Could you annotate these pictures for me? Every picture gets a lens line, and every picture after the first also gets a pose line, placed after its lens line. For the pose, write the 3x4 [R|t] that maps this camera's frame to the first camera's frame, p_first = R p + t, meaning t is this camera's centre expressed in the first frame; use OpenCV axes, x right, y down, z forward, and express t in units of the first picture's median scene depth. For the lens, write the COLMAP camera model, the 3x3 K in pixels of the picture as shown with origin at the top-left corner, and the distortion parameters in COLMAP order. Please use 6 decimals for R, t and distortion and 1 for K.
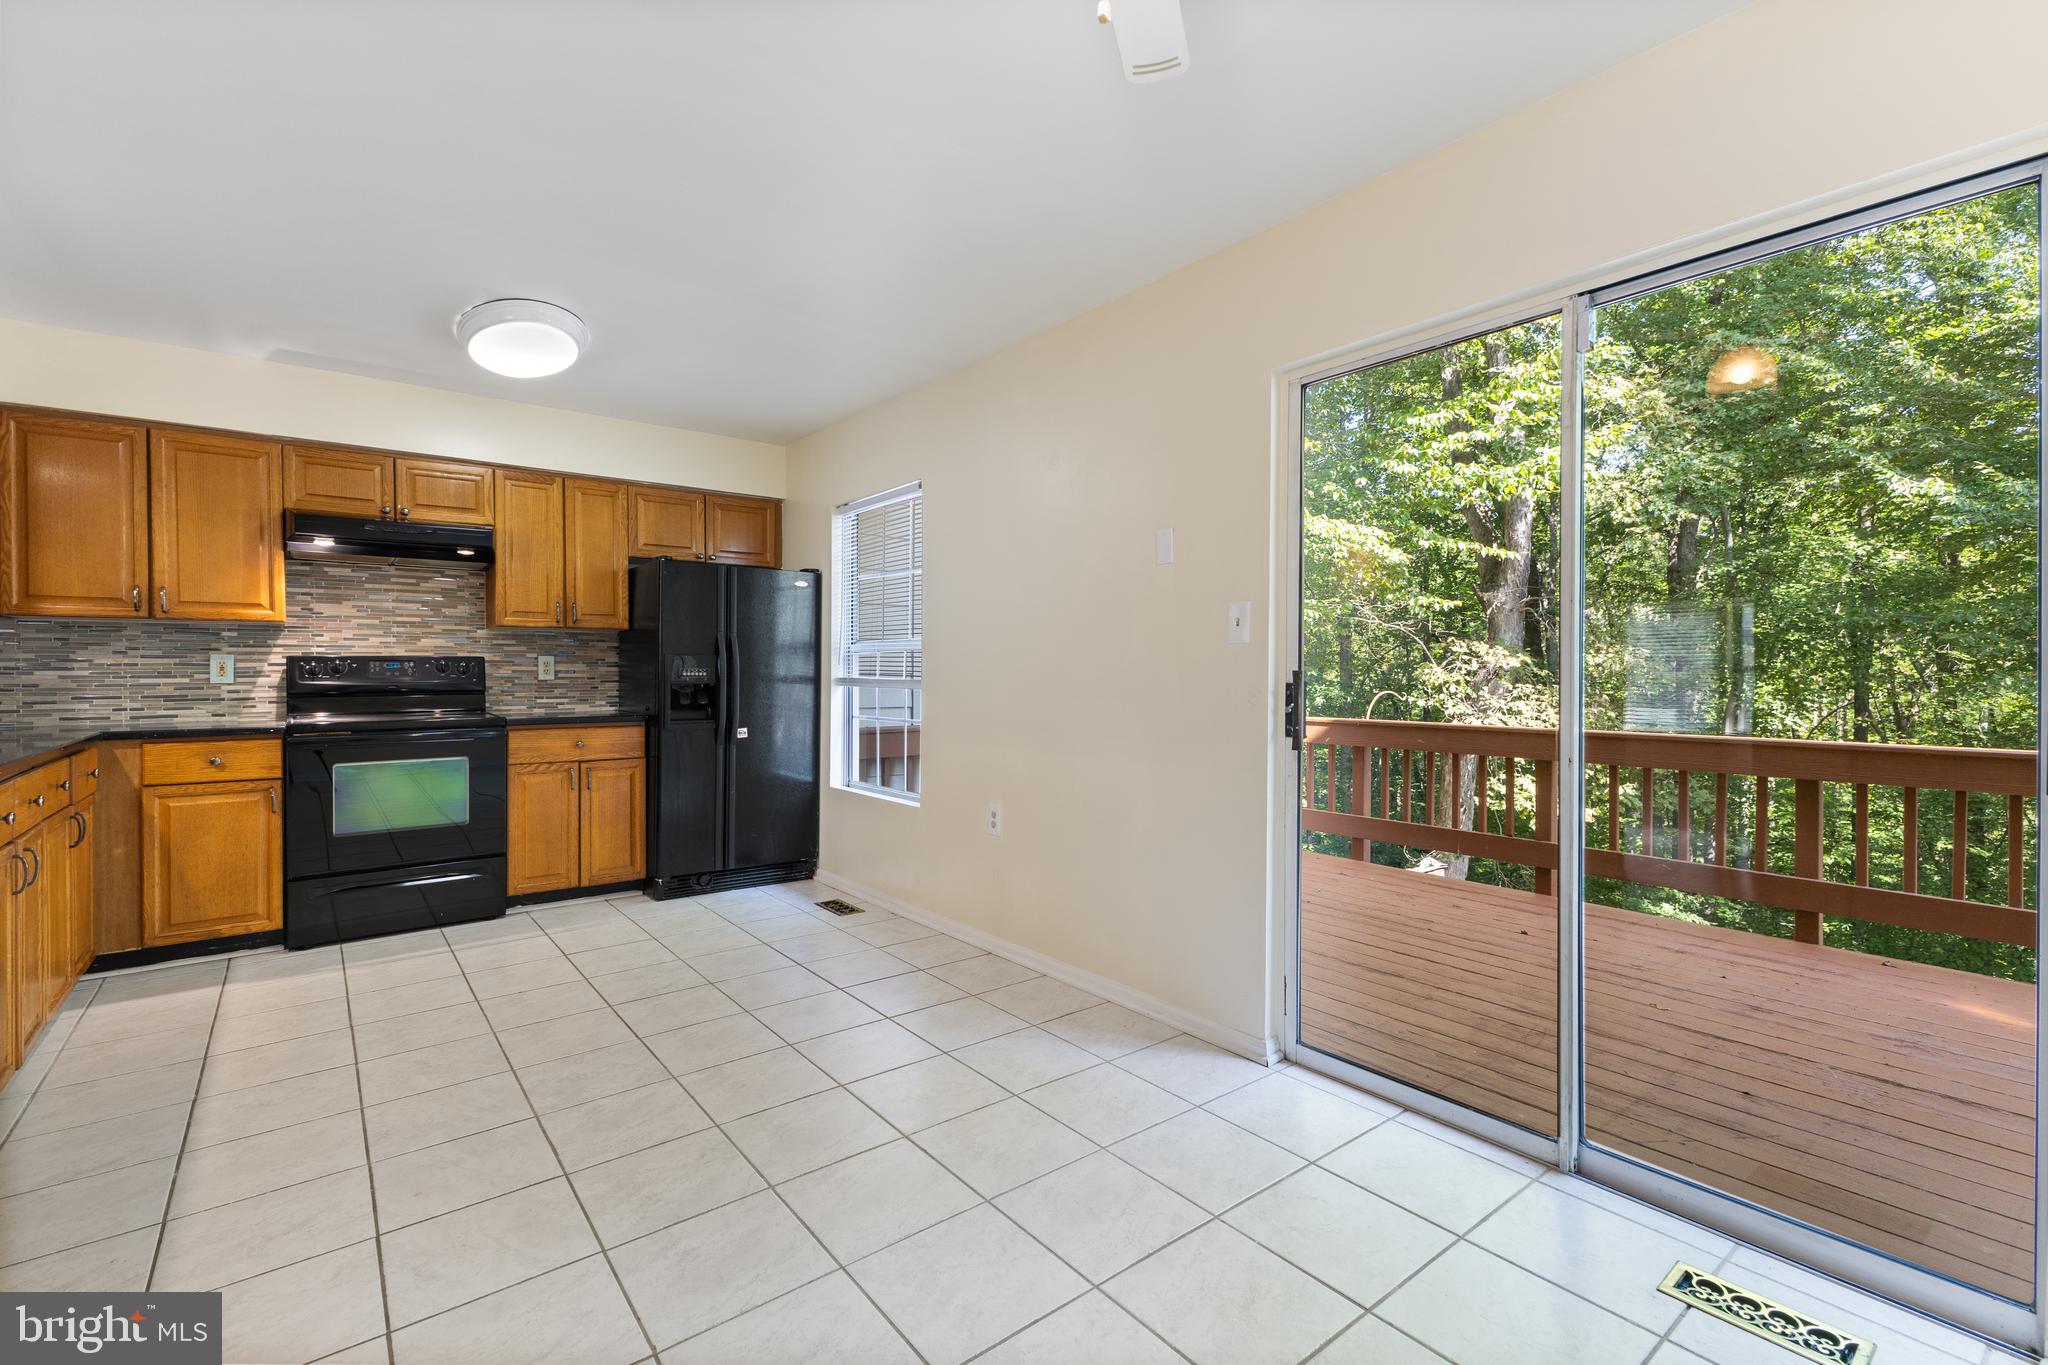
lens RADIAL K [[903.0, 0, 1023.7], [0, 903.0, 676.7], [0, 0, 1]] dist [0.027104, -0.007641]
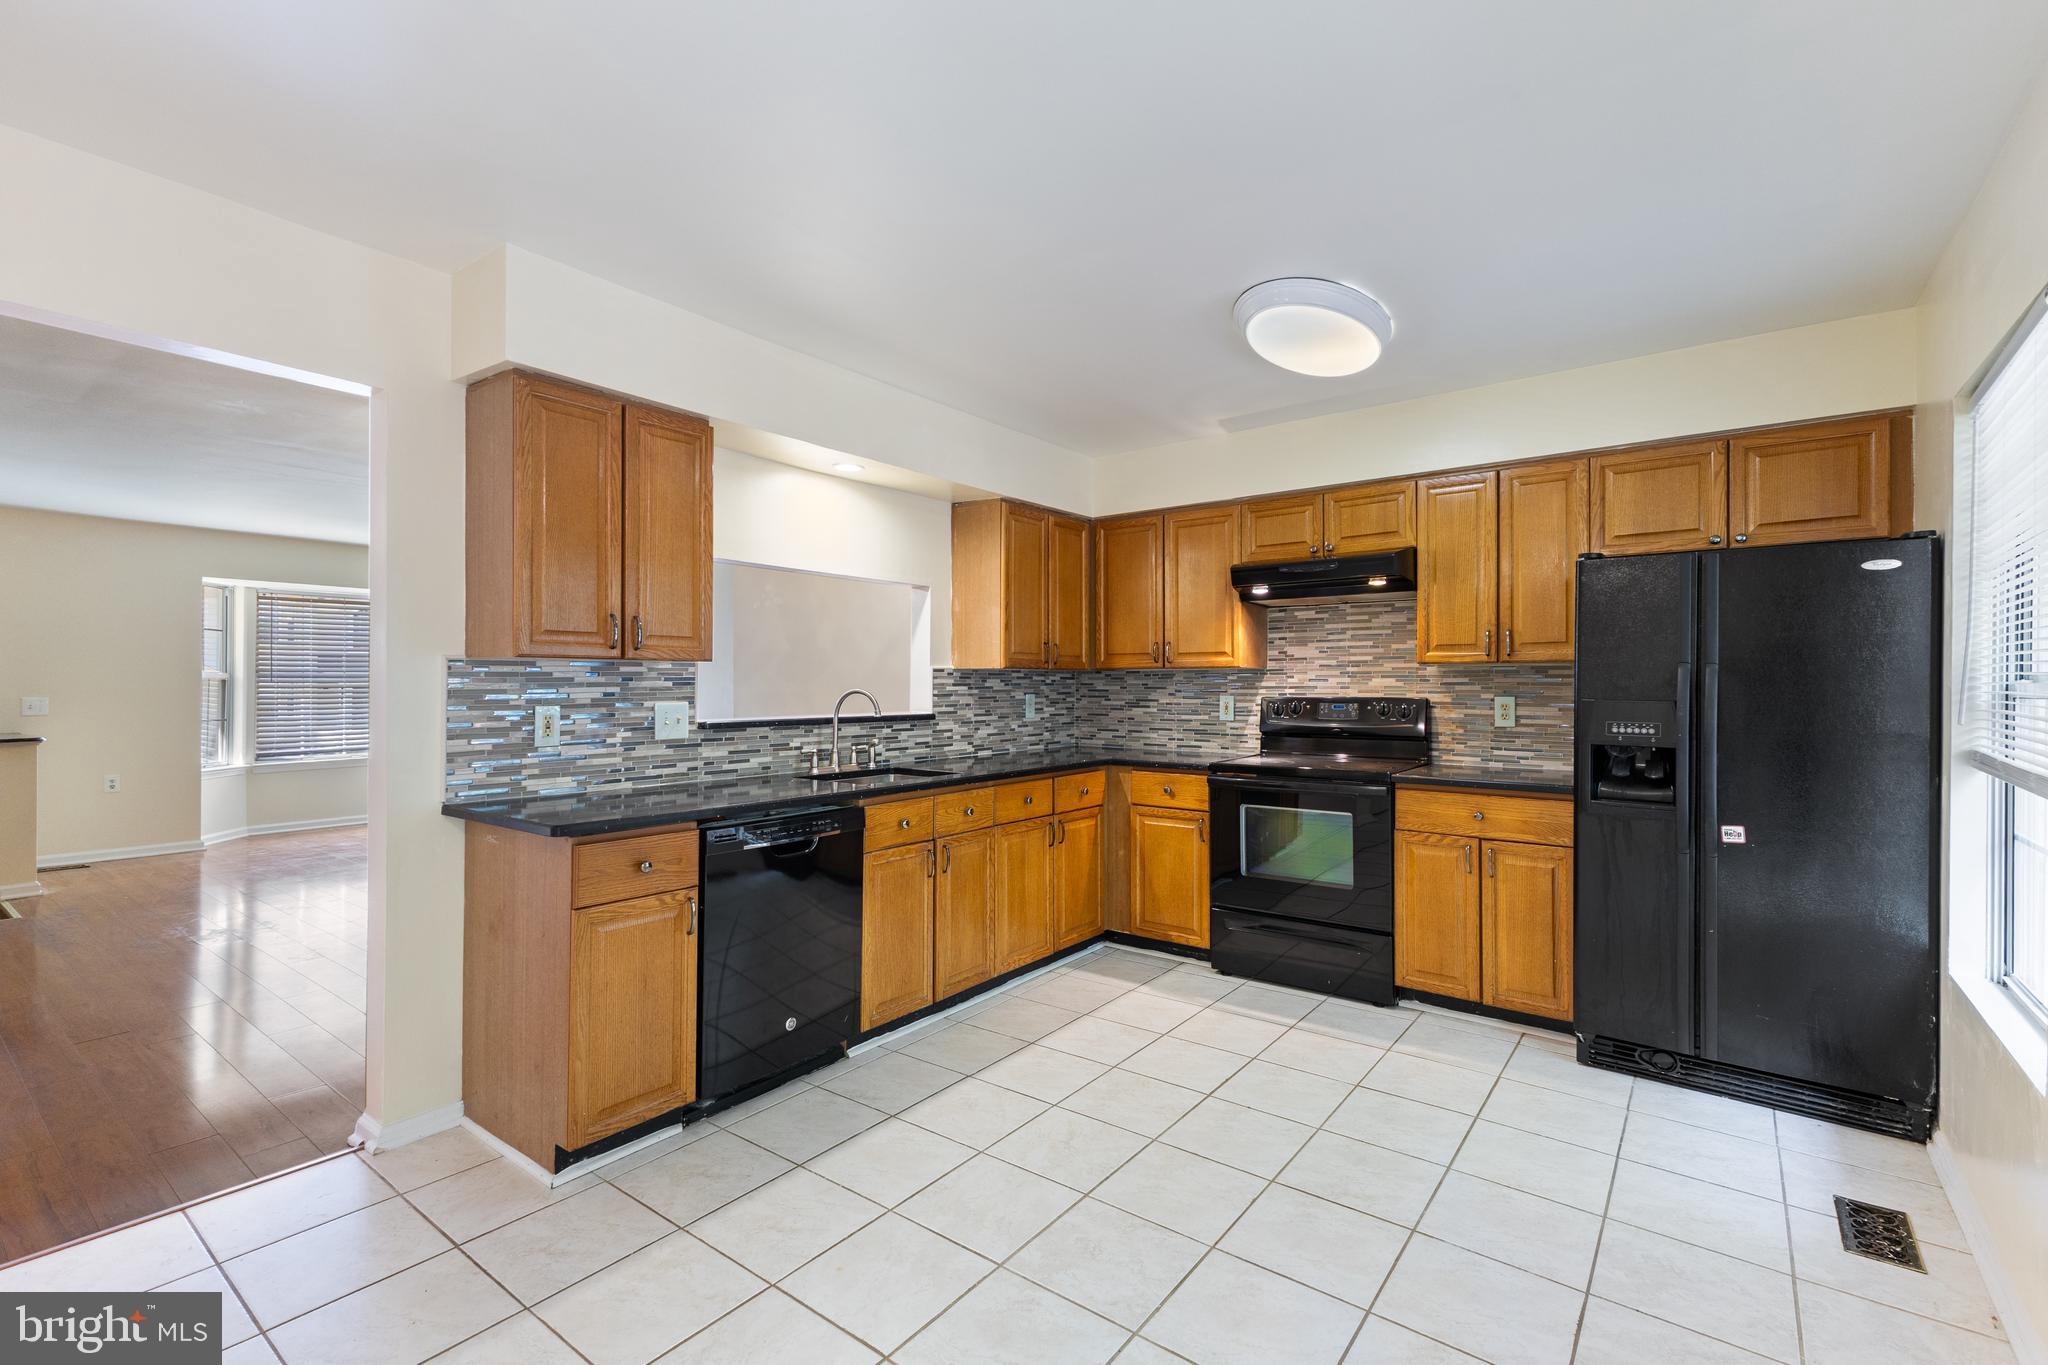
lens RADIAL K [[903.0, 0, 1035.1], [0, 903.0, 683.4], [0, 0, 1]] dist [0.027104, -0.007641]
pose [[0.253283, -0.000372, -0.967392, 0.166308], [-0.008449, 0.999961, -0.002596, -0.034116], [0.967355, 0.008831, 0.253270, 0.468210]]
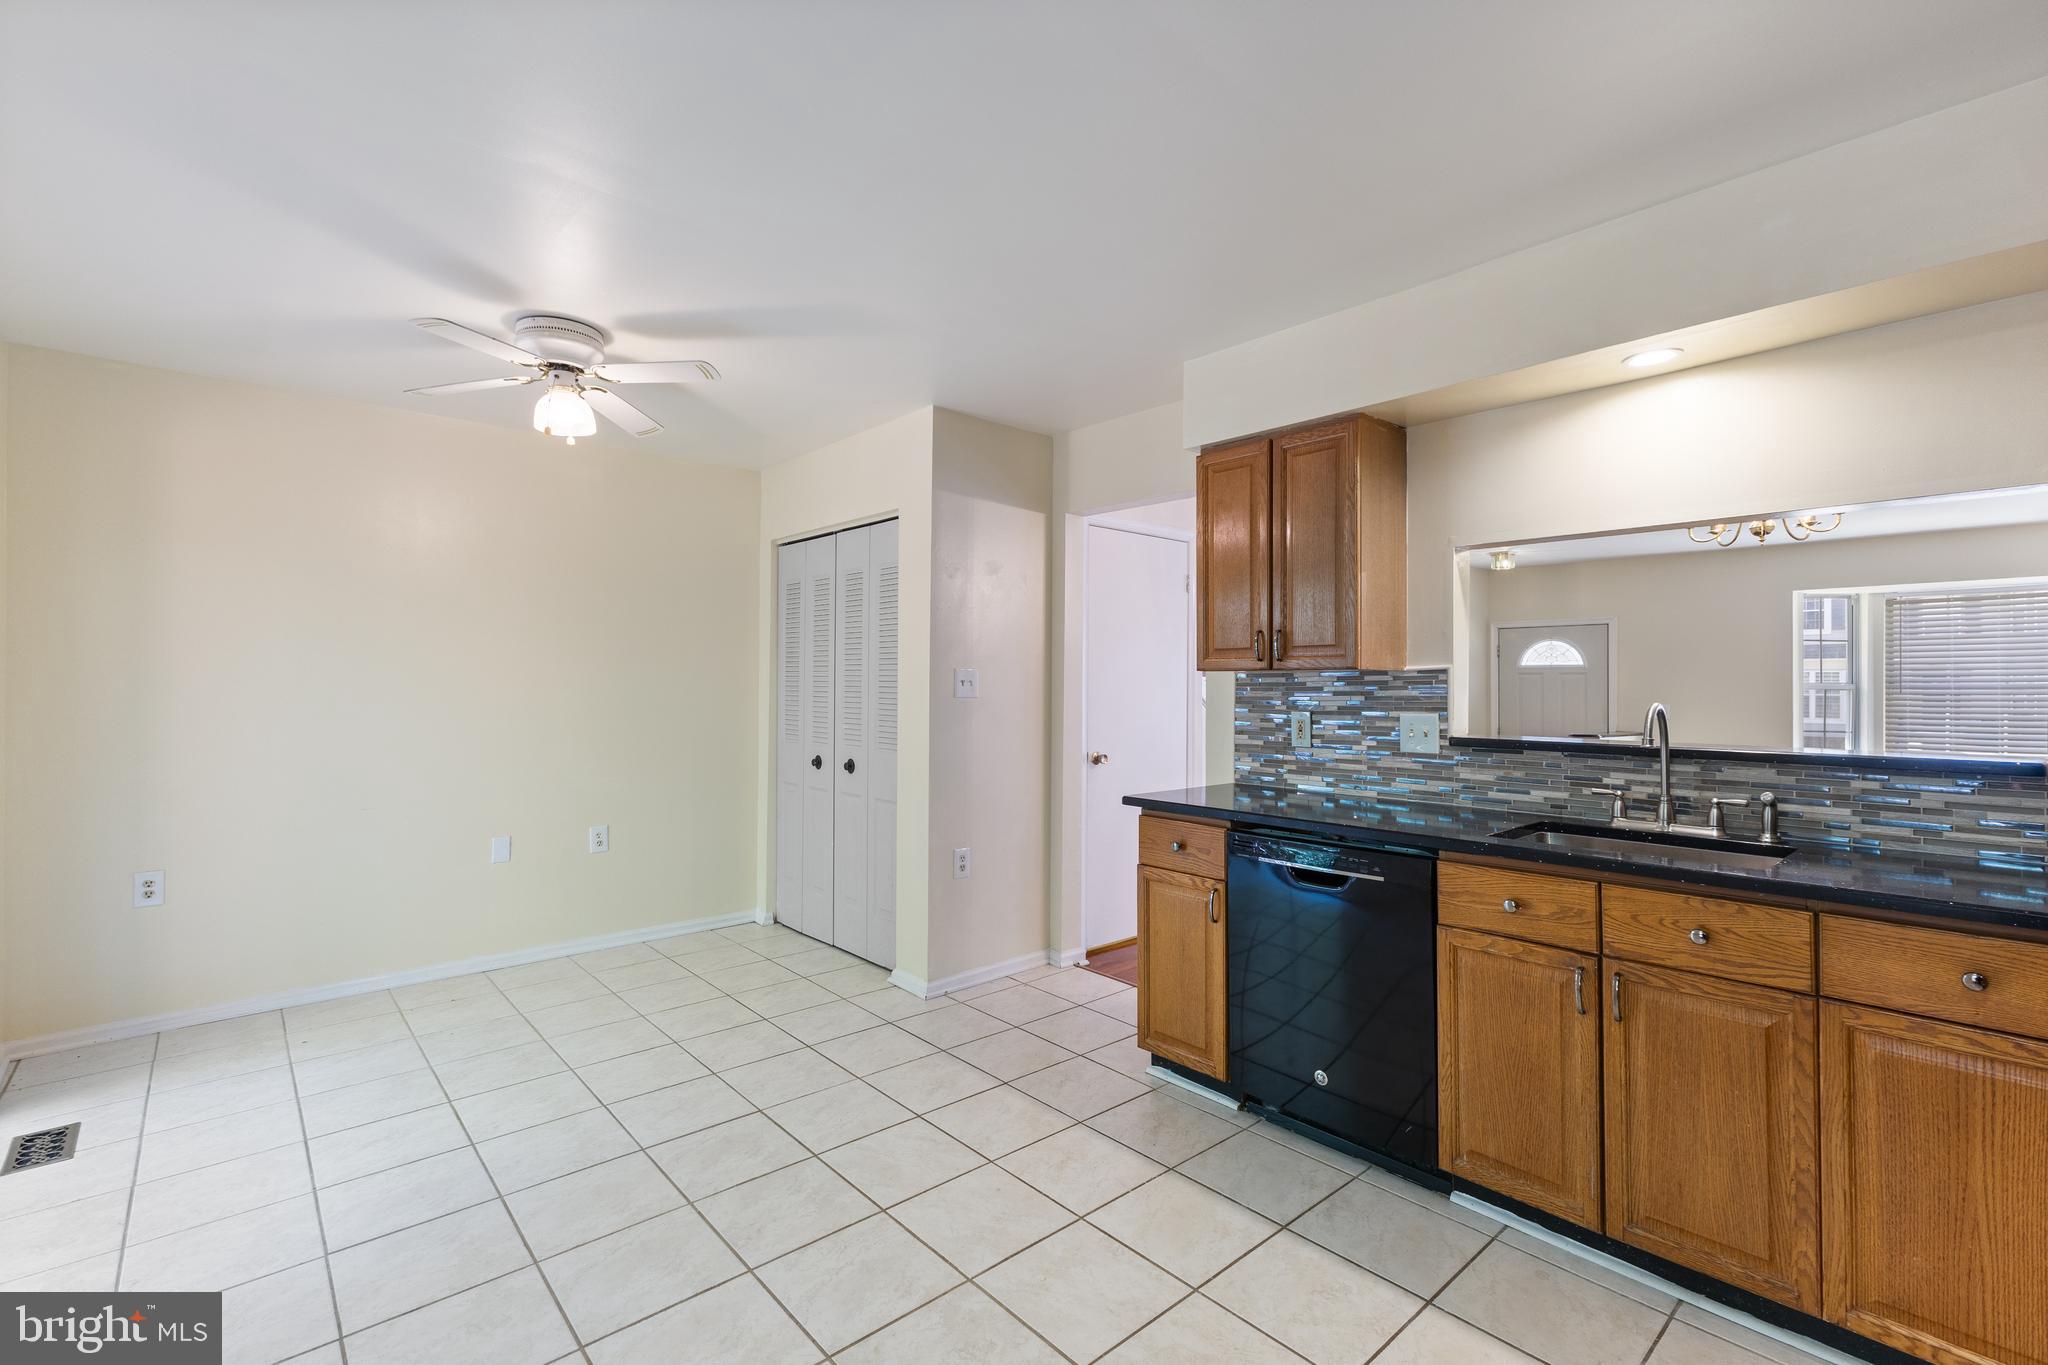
lens RADIAL K [[903.0, 0, 1022.0], [0, 903.0, 680.0], [0, 0, 1]] dist [0.027104, -0.007641]
pose [[-0.998378, -0.006184, -0.056604, -0.303896], [-0.006091, 0.999980, -0.001814, -0.040278], [0.056614, -0.001466, -0.998395, 1.054998]]
